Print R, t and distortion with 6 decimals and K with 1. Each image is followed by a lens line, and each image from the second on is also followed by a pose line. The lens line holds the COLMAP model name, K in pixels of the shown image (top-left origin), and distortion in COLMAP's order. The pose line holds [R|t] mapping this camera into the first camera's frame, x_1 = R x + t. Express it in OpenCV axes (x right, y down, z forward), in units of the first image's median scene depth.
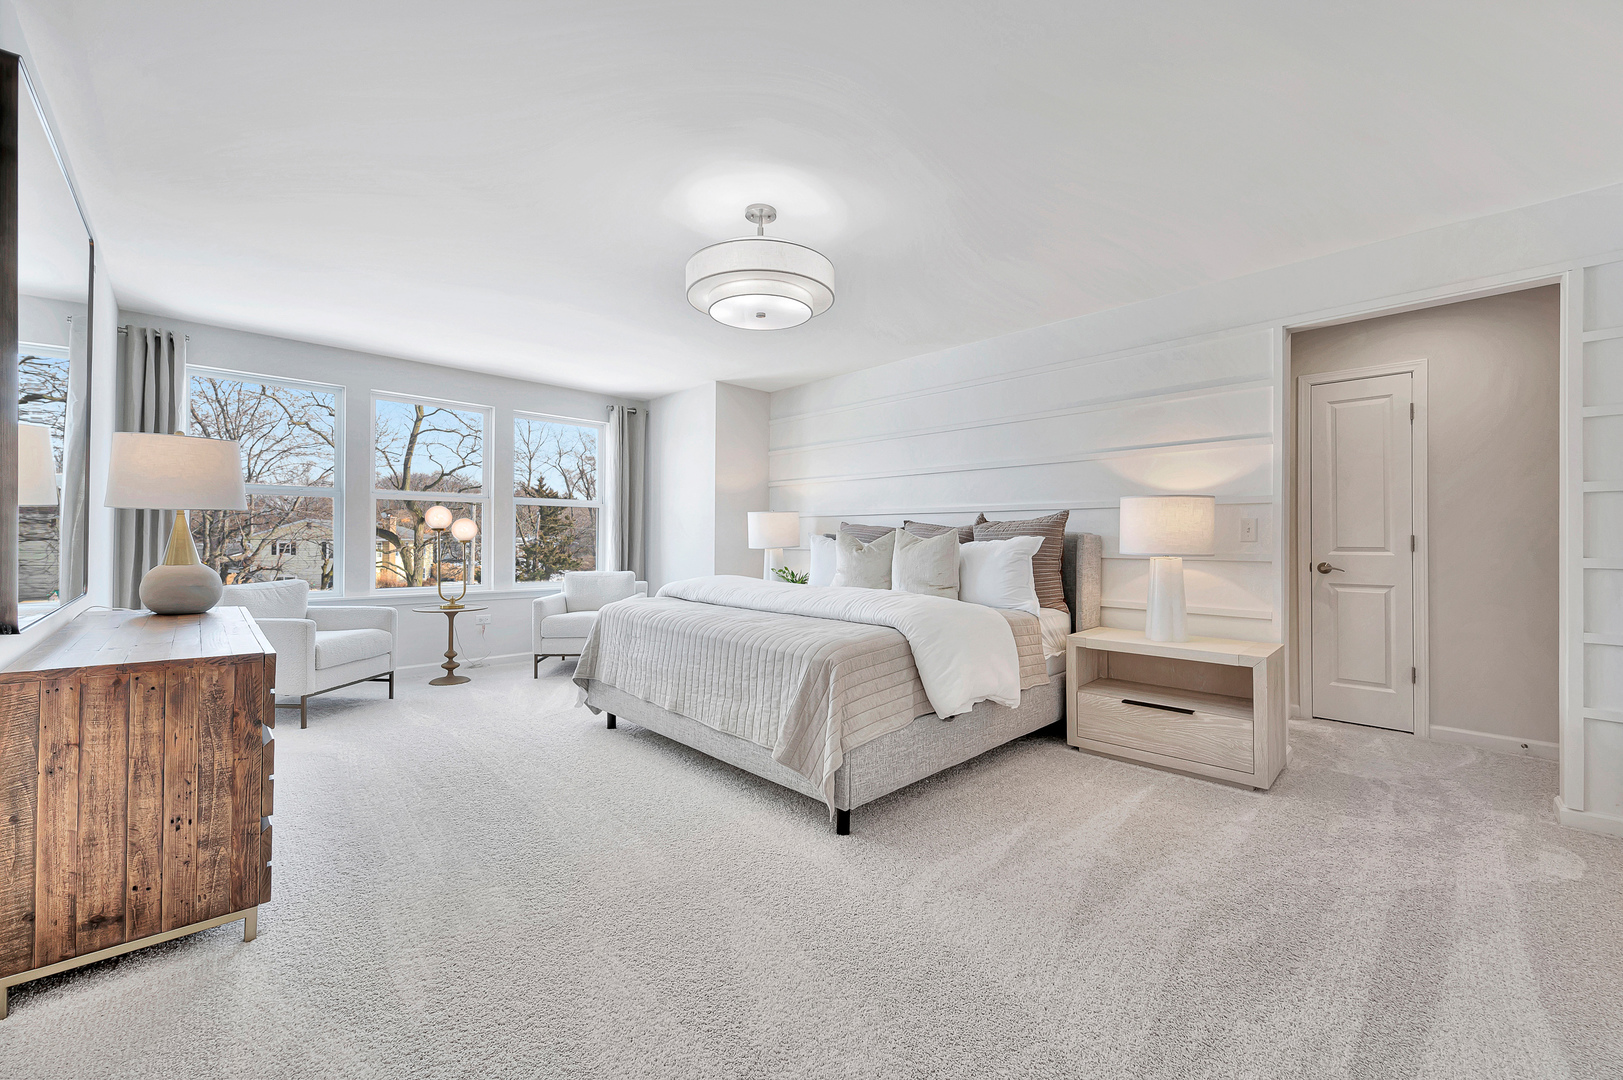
lens RADIAL K [[655.8, 0, 808.4], [0, 655.8, 535.1], [0, 0, 1]] dist [-0.000455, -0.000030]
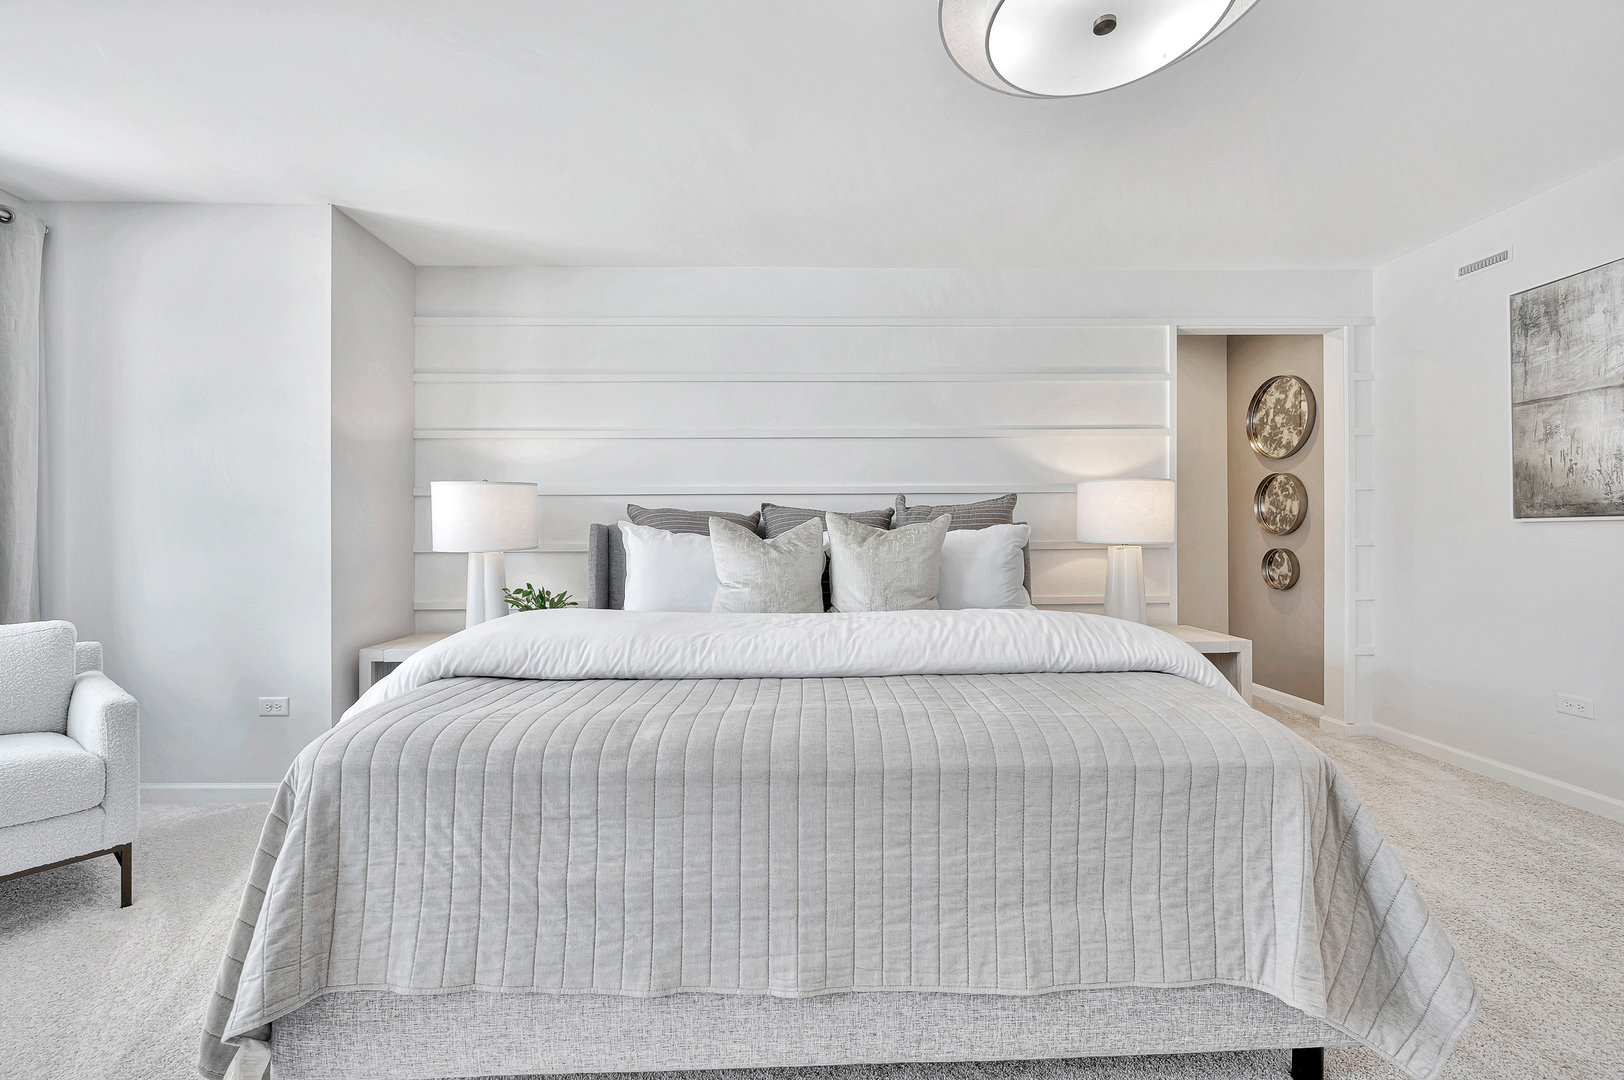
lens RADIAL K [[656.2, 0, 808.9], [0, 656.2, 535.1], [0, 0, 1]] dist [-0.000455, -0.000030]
pose [[0.666670, -0.009044, 0.745298, -0.364787], [0.005160, 0.999958, 0.007518, 0.007015], [-0.745335, -0.001166, 0.666689, 0.577077]]
